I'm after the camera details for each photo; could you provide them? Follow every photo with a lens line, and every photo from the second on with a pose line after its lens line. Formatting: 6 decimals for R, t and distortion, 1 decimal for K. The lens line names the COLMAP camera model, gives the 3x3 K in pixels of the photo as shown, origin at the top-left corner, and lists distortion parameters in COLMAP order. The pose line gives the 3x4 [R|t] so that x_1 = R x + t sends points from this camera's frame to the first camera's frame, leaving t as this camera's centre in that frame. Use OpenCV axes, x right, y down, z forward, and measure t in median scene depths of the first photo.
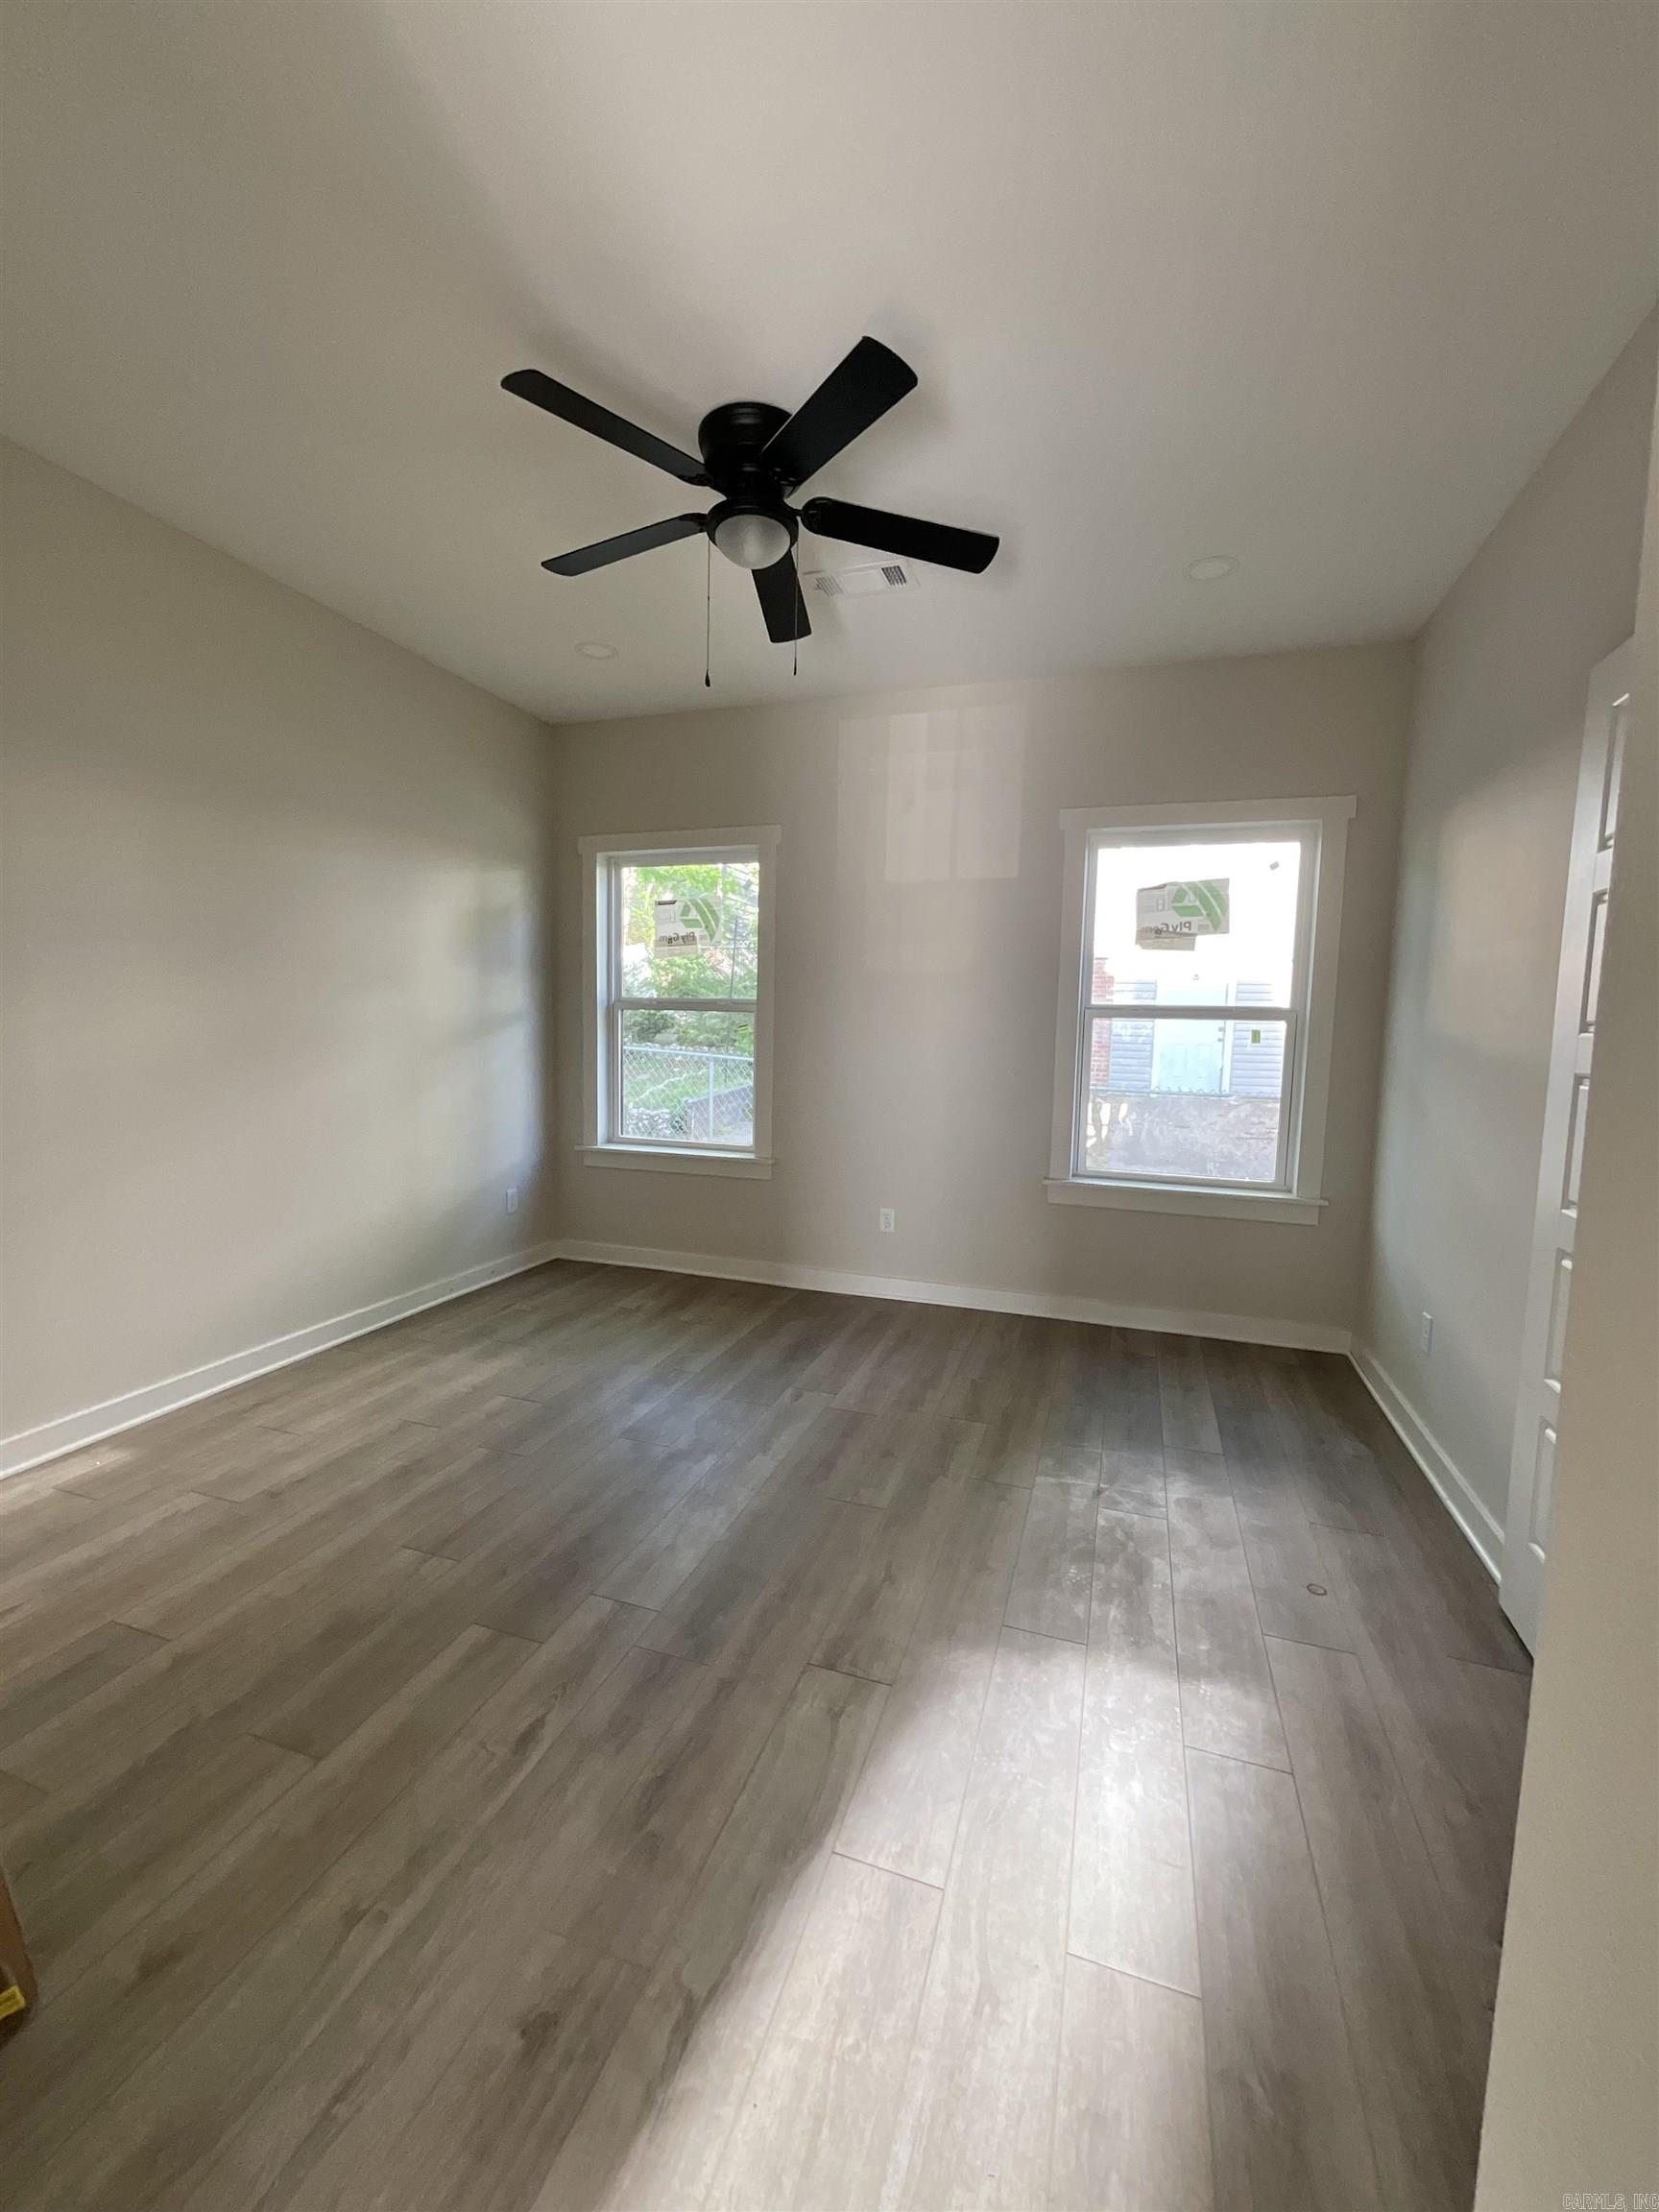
lens RADIAL K [[882.3, 0, 827.4], [0, 882.3, 1100.6], [0, 0, 1]] dist [-0.032694, -0.004152]
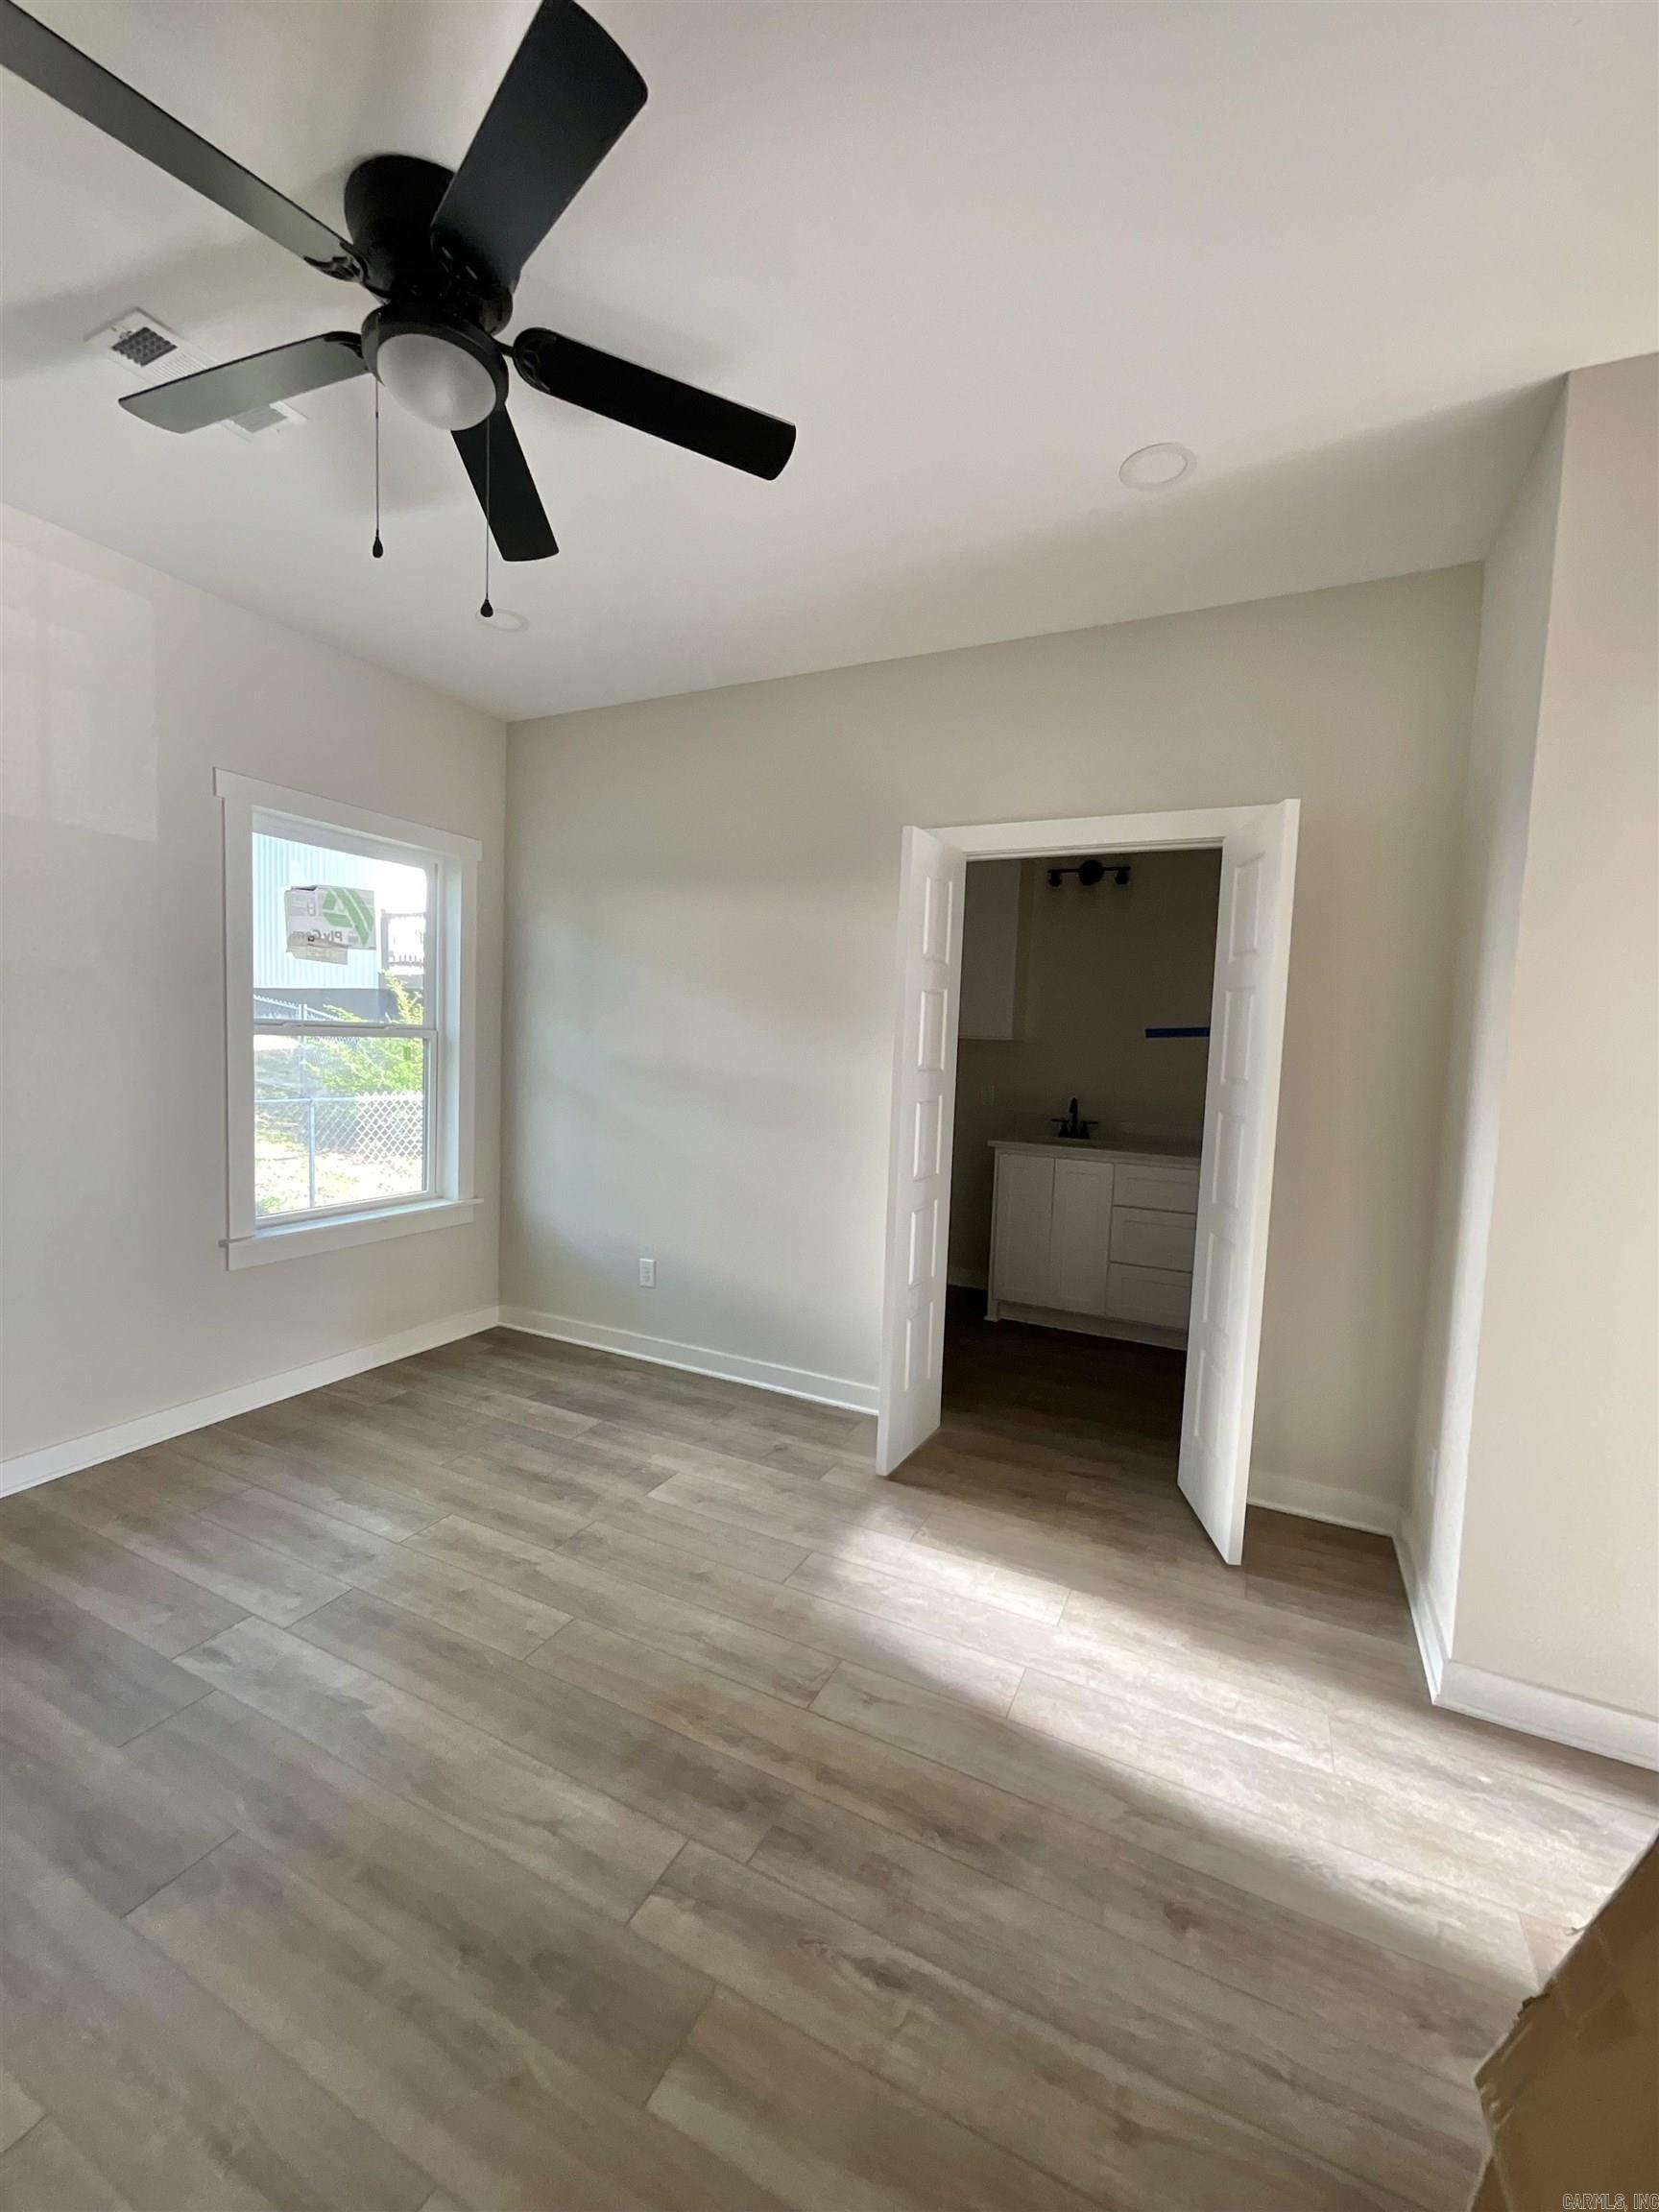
lens RADIAL K [[882.3, 0, 827.4], [0, 882.3, 1100.6], [0, 0, 1]] dist [-0.032694, -0.004152]
pose [[0.116943, -0.084474, 0.989540, -0.835393], [0.055692, 0.995366, 0.078390, -0.127844], [-0.991576, 0.045943, 0.121105, 0.702634]]
